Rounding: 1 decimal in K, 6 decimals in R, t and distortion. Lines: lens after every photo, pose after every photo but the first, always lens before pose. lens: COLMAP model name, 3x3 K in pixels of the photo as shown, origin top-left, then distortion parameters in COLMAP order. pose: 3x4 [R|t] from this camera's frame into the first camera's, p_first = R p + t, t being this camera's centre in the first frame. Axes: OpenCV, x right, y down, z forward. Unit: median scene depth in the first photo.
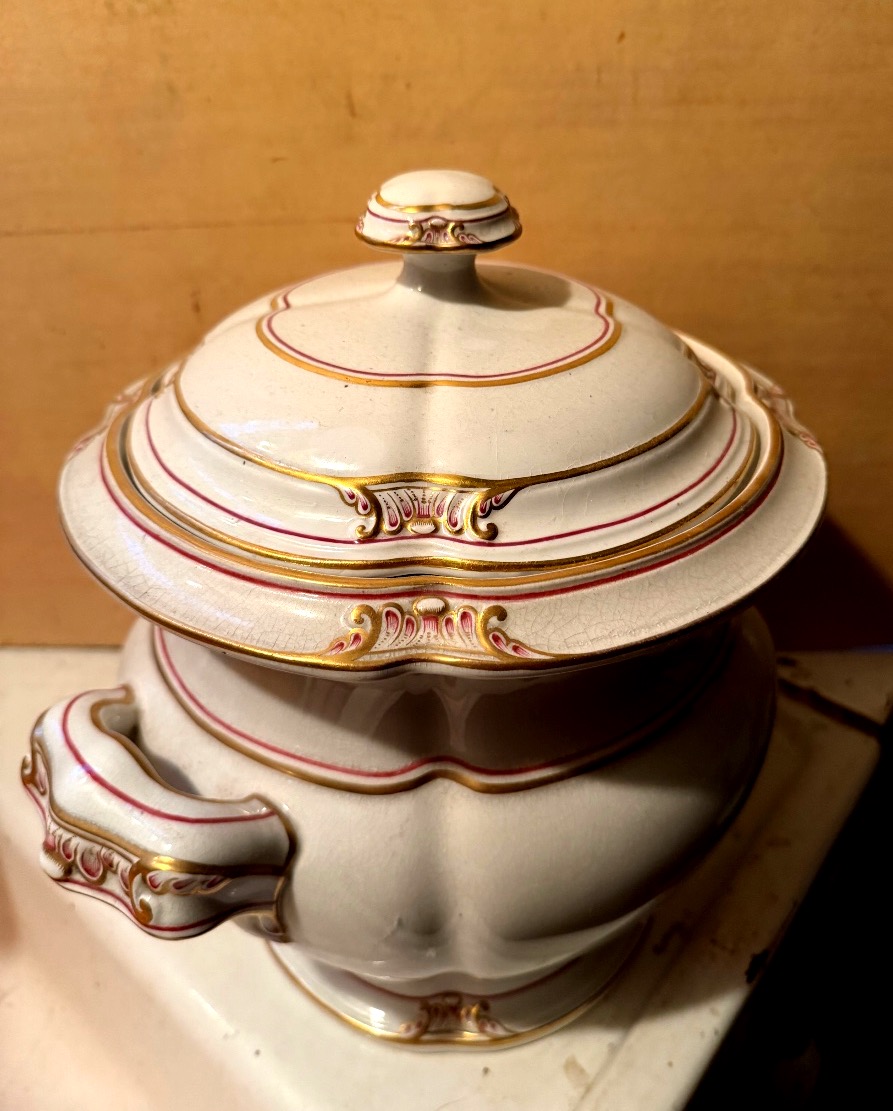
lens RADIAL K [[840.4, 0, 441.1], [0, 840.4, 520.1], [0, 0, 1]] dist [0.081341, -0.110002]
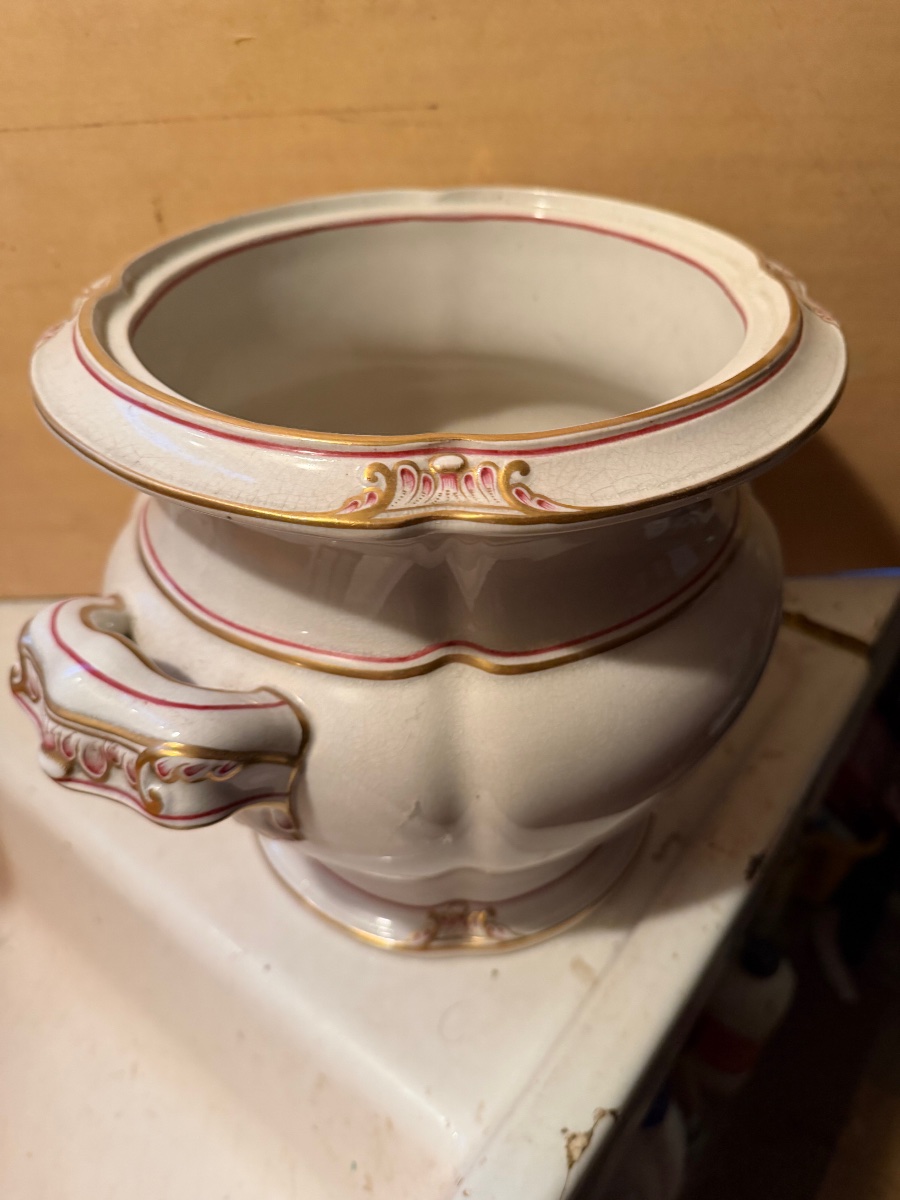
lens RADIAL K [[846.3, 0, 446.8], [0, 846.3, 569.9], [0, 0, 1]] dist [0.062965, -0.046588]
pose [[0.998774, -0.028862, 0.040208, -0.046593], [0.025305, 0.995944, 0.086338, 0.116985], [-0.042537, -0.085215, 0.995454, 0.043296]]
